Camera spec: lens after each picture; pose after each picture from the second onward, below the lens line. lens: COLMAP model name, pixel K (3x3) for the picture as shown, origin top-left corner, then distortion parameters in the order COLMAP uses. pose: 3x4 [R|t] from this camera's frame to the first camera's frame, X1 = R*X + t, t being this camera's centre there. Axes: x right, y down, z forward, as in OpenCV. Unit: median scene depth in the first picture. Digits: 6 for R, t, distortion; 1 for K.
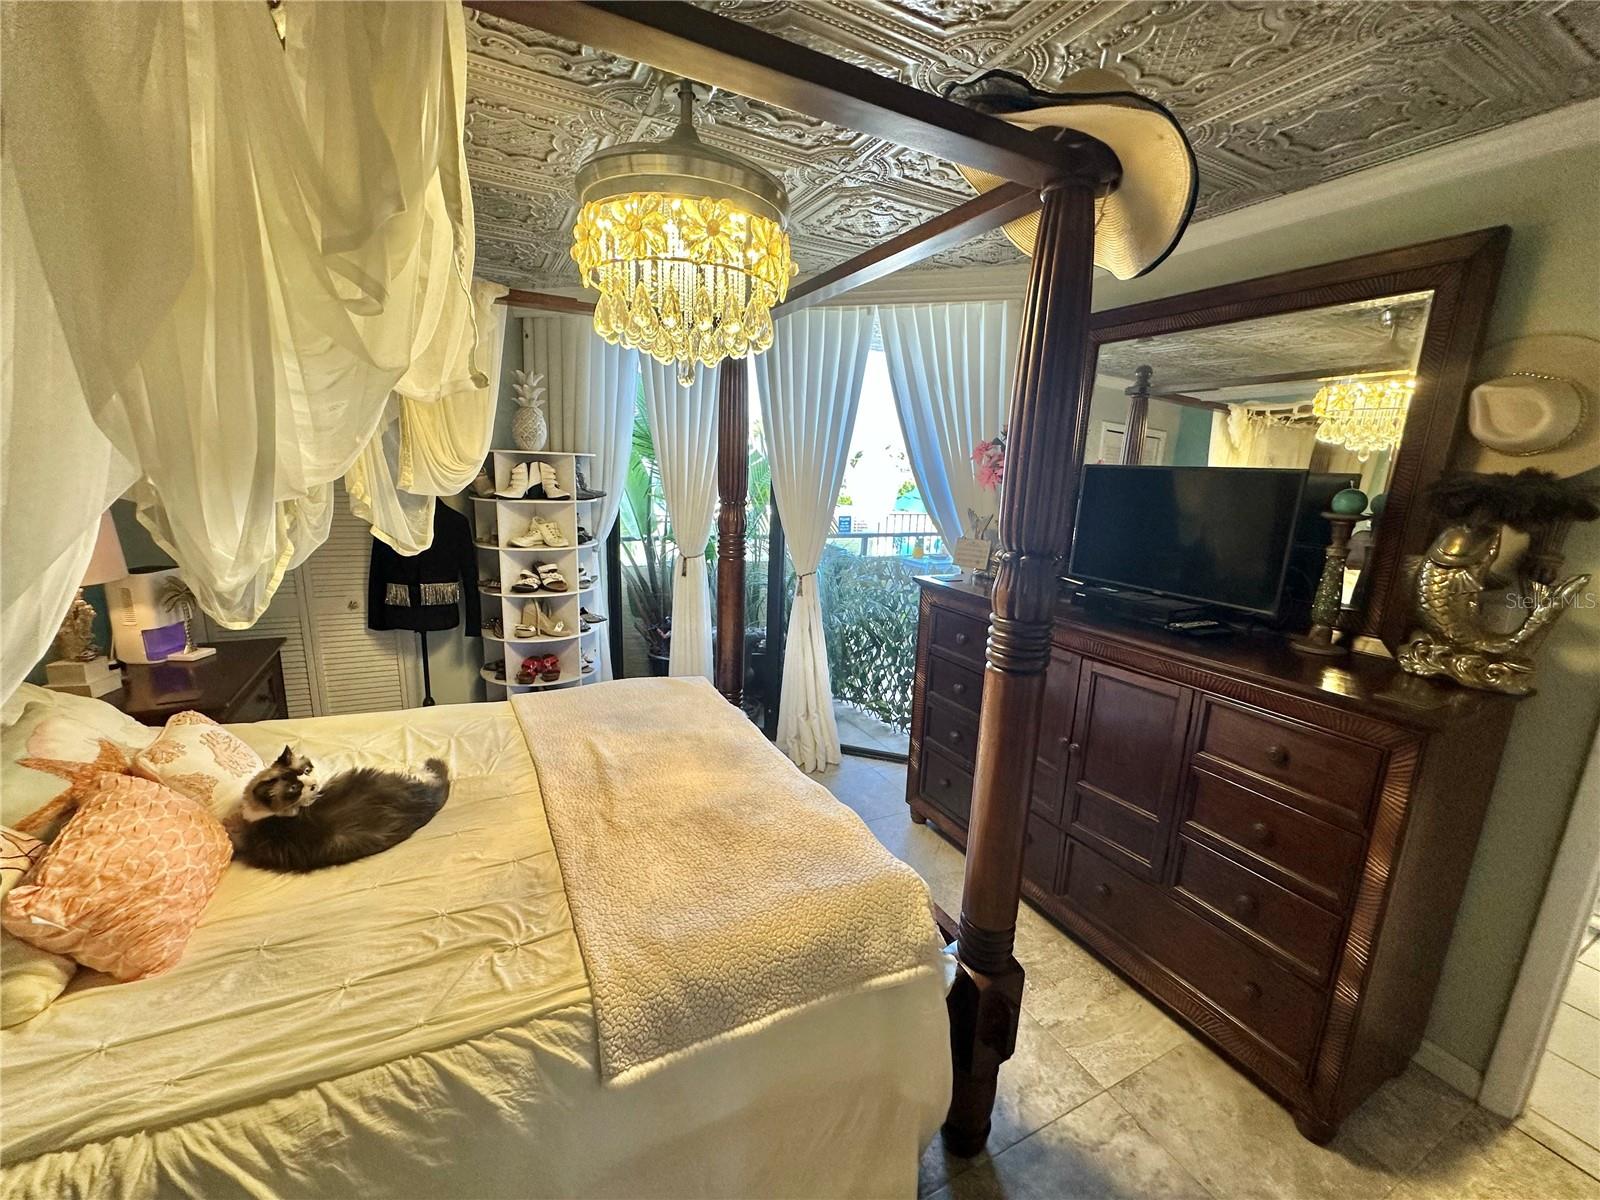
lens RADIAL K [[640.4, 0, 800.0], [0, 640.4, 600.0], [0, 0, 1]] dist [-0.002047, -0.000084]
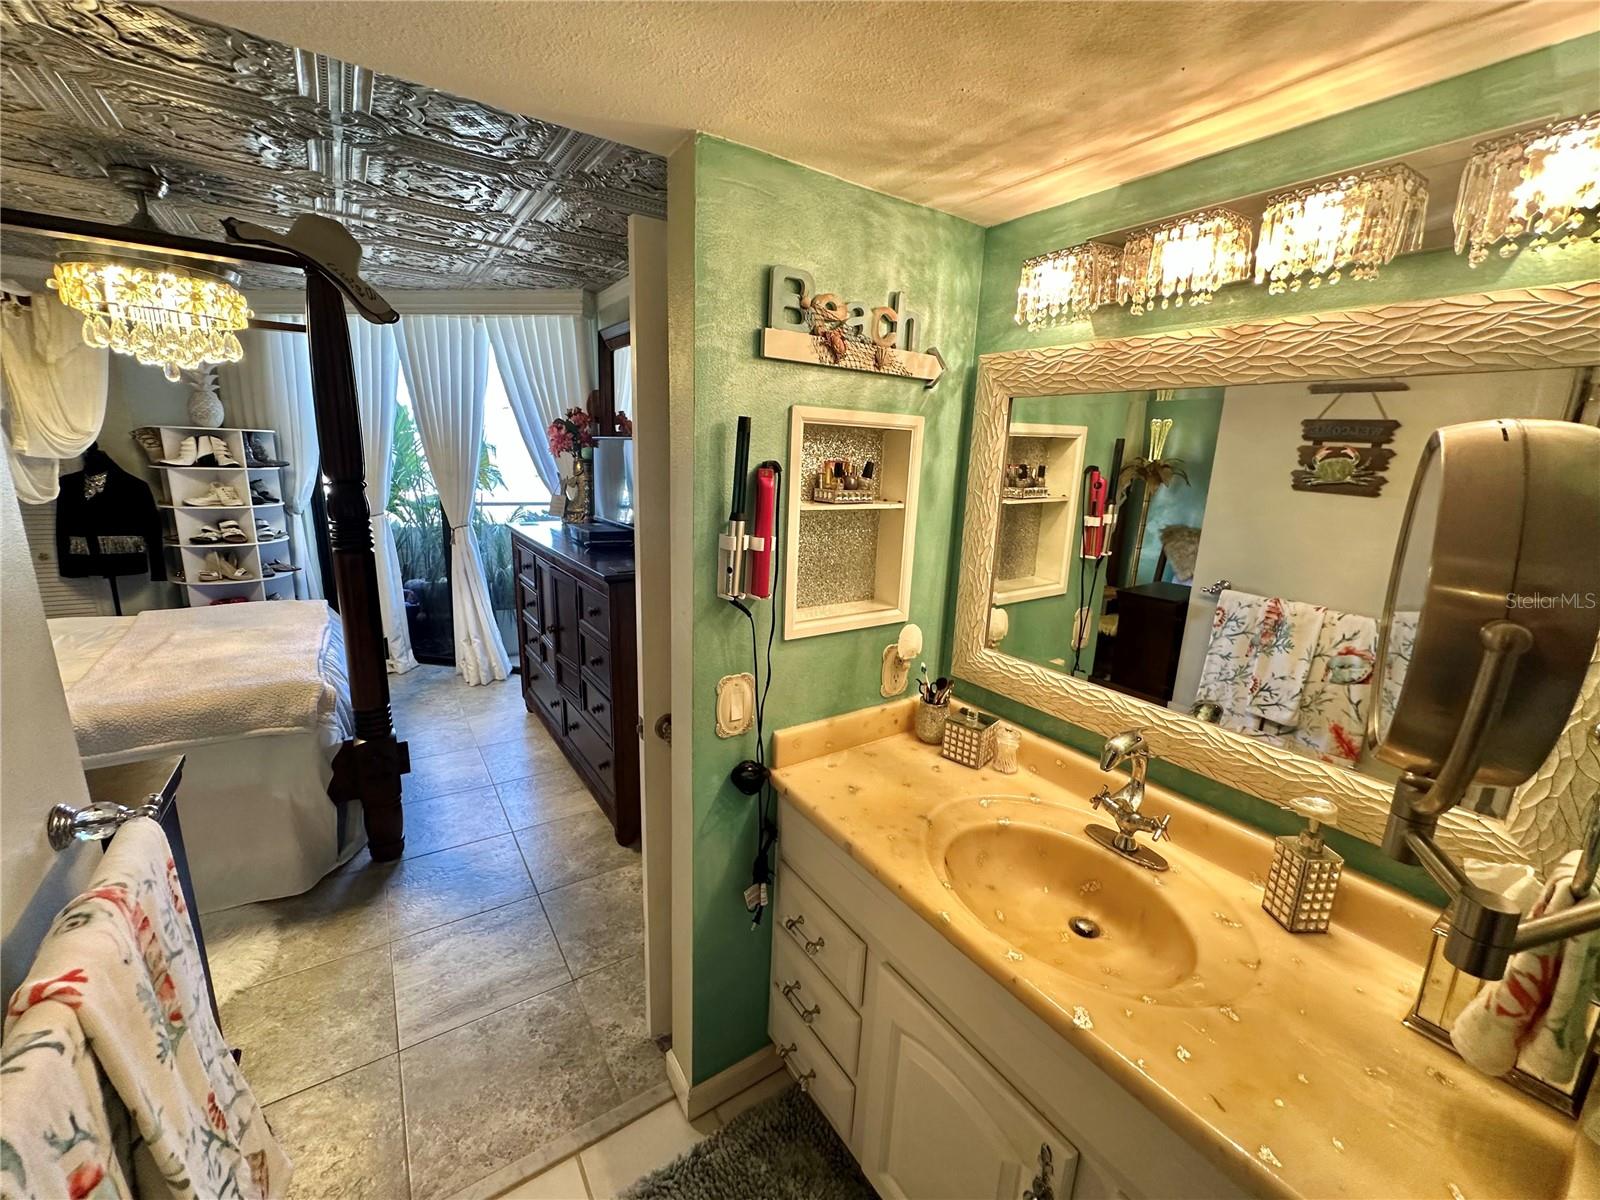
lens RADIAL K [[640.4, 0, 800.0], [0, 640.4, 600.0], [0, 0, 1]] dist [-0.002047, -0.000084]
pose [[0.992438, -0.027040, 0.119735, 0.557031], [0.024473, 0.999439, 0.022860, 0.096745], [-0.120286, -0.019757, 0.992543, -0.353792]]
